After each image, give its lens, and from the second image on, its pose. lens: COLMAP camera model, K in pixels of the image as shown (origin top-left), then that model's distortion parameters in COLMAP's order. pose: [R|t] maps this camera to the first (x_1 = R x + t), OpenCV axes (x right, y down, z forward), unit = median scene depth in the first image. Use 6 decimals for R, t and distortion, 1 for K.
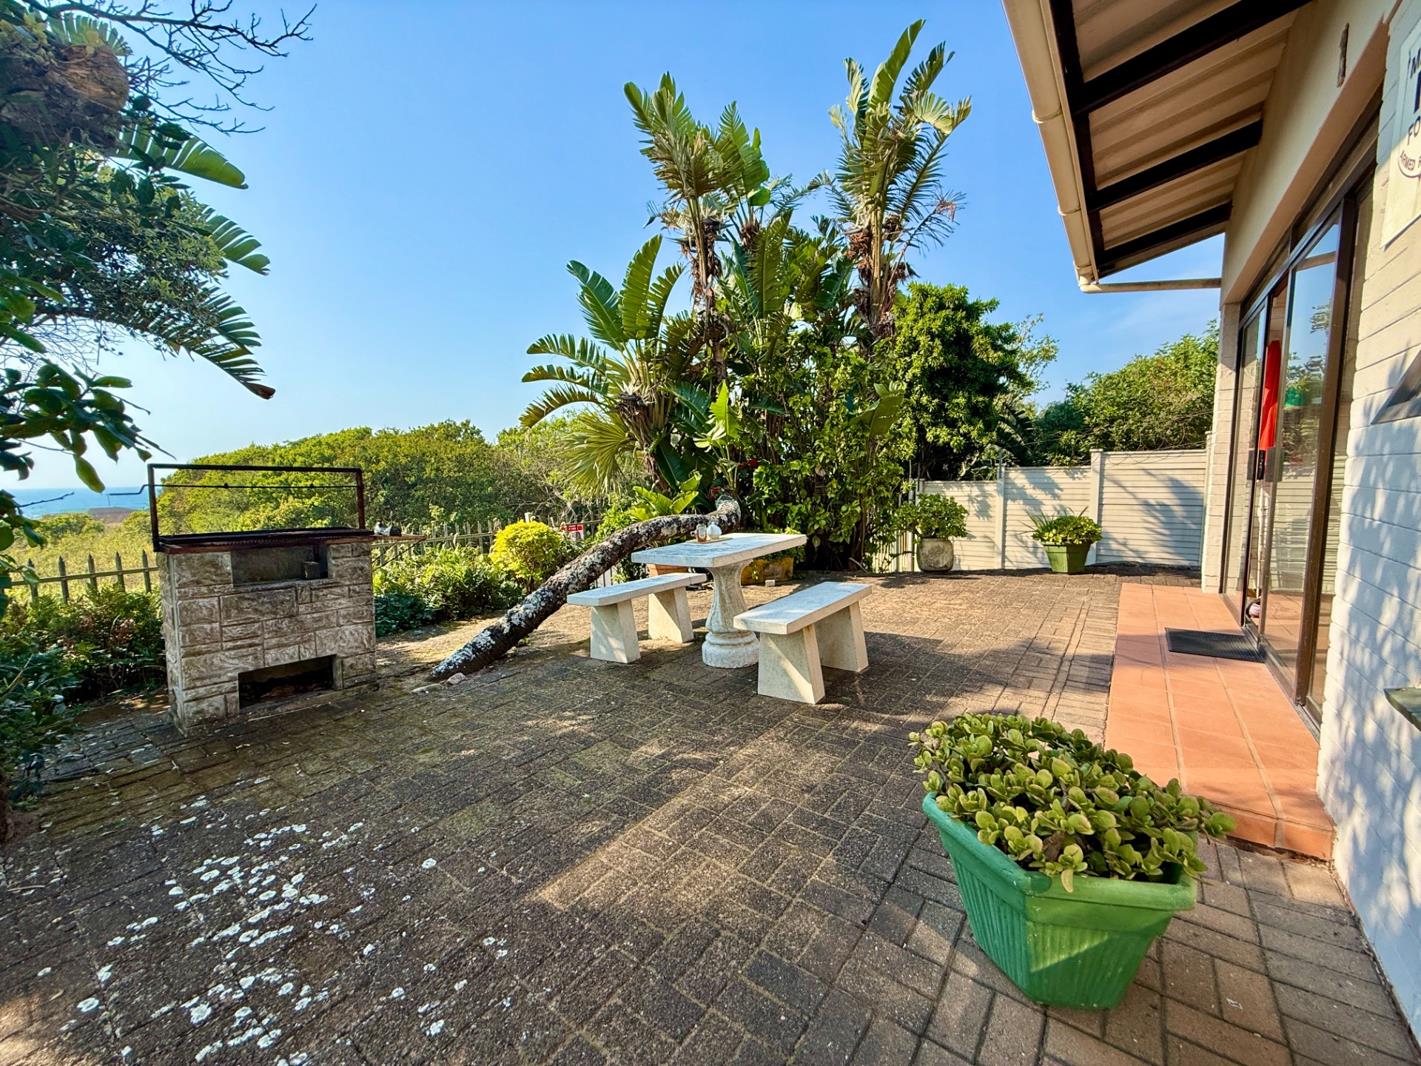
lens RADIAL K [[568.7, 0, 709.7], [0, 568.7, 536.0], [0, 0, 1]] dist [0.002266, 0.000176]
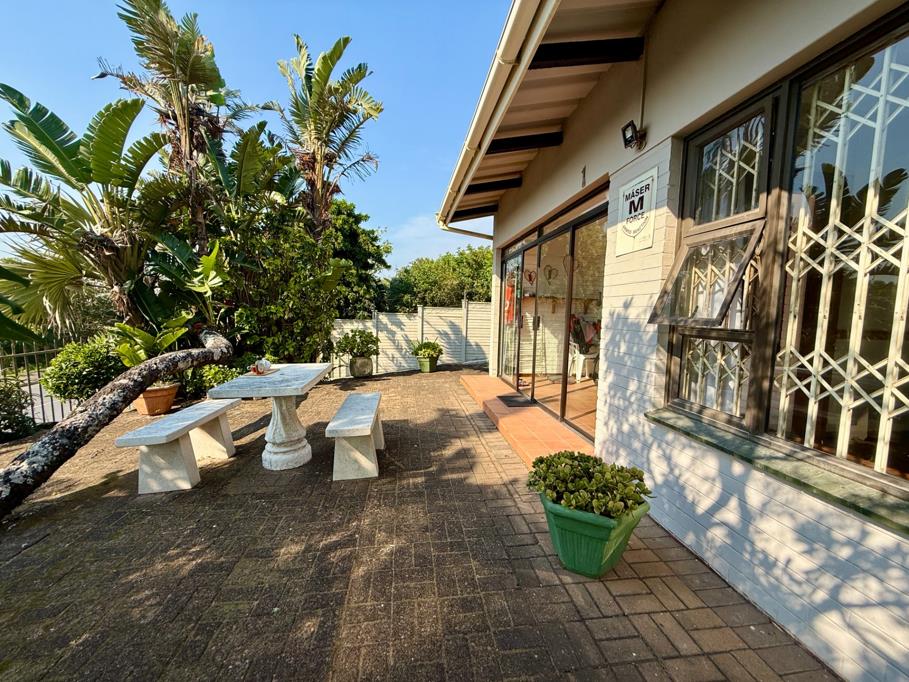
lens RADIAL K [[363.8, 0, 454.0], [0, 363.8, 342.9], [0, 0, 1]] dist [0.002266, 0.000176]
pose [[0.713285, -0.024172, 0.700457, -0.153333], [0.037199, 0.999302, -0.003396, -0.023031], [-0.699886, 0.028478, 0.713687, 0.065756]]
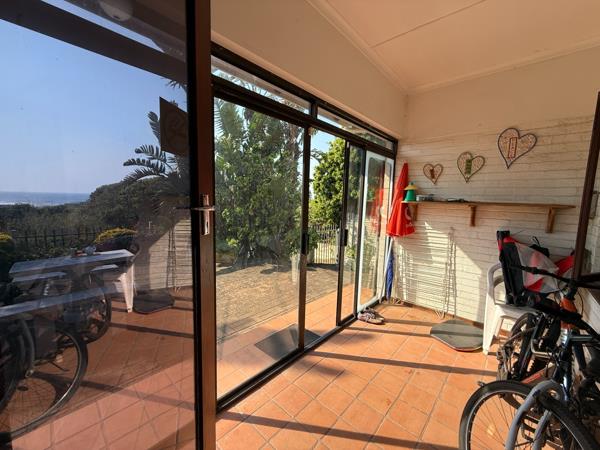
lens RADIAL K [[240.1, 0, 299.7], [0, 240.1, 226.3], [0, 0, 1]] dist [0.002266, 0.000176]
pose [[0.992614, 0.059481, -0.105736, 0.454796], [-0.058808, 0.998224, 0.009483, -0.080827], [0.106112, -0.003195, 0.994349, 0.130387]]
